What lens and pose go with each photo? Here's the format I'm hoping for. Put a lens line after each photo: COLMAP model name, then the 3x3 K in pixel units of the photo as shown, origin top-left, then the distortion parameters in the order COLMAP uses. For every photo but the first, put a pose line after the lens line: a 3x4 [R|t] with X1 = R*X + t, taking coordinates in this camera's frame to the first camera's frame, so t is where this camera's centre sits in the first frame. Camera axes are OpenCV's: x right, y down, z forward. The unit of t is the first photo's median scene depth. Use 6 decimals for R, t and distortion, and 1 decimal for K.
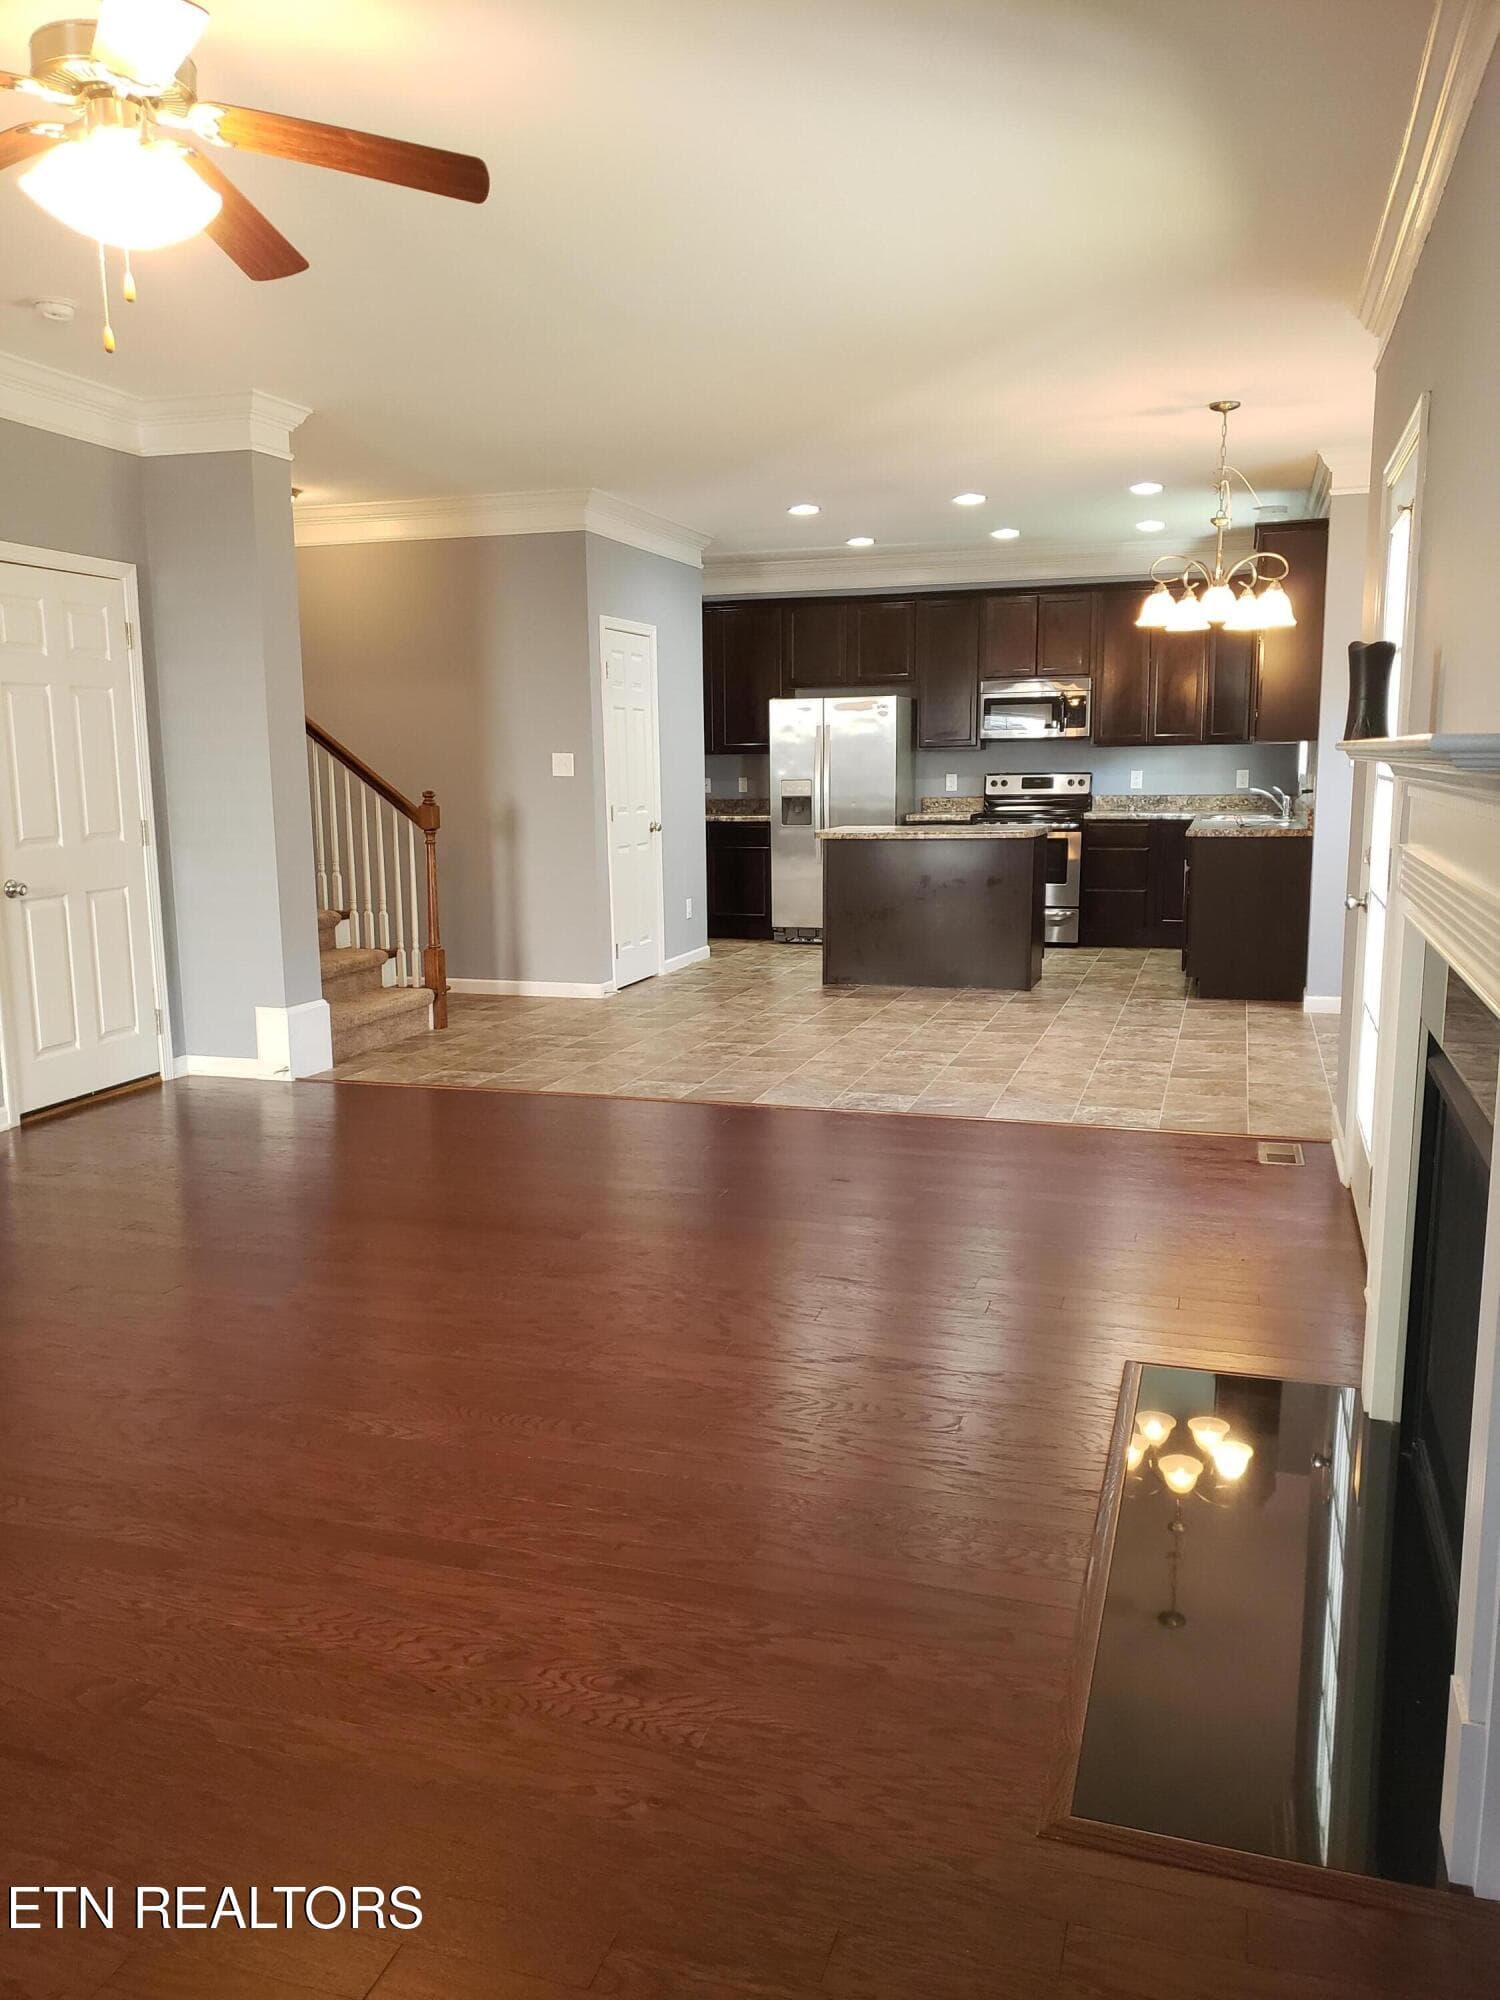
lens RADIAL K [[1580.8, 0, 738.5], [0, 1580.8, 993.9], [0, 0, 1]] dist [0.026233, -0.001701]
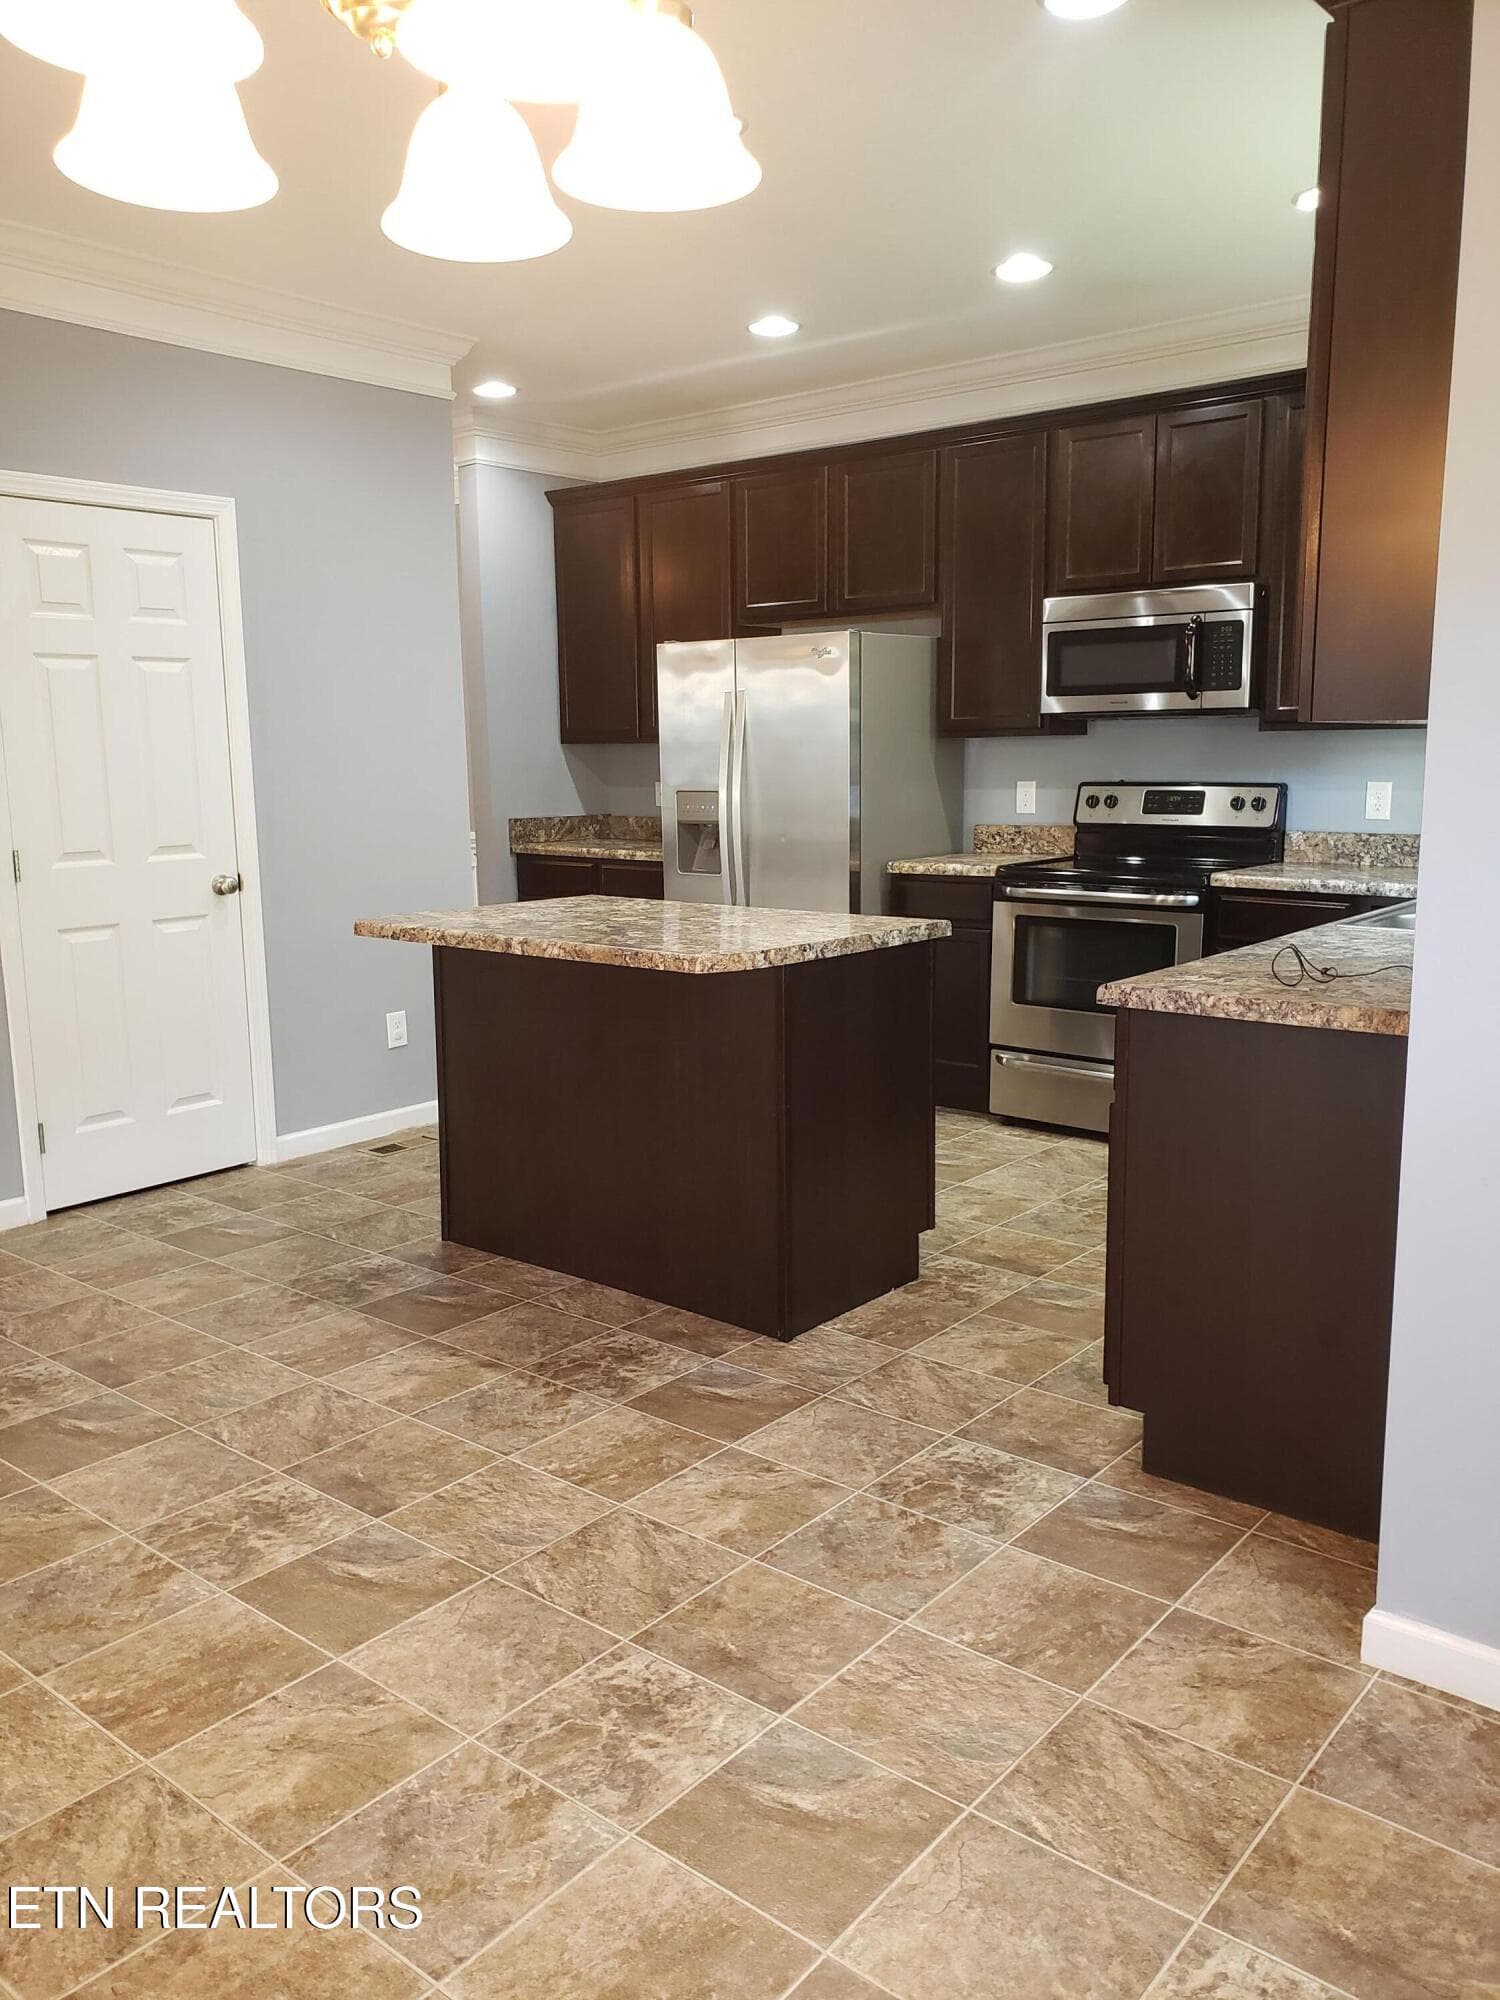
lens RADIAL K [[1580.8, 0, 738.5], [0, 1580.8, 993.9], [0, 0, 1]] dist [0.026233, -0.001701]
pose [[0.928090, 0.062179, -0.367128, 0.250560], [-0.055515, 0.998045, 0.028695, -0.080079], [0.368195, -0.006251, 0.929728, 0.485489]]
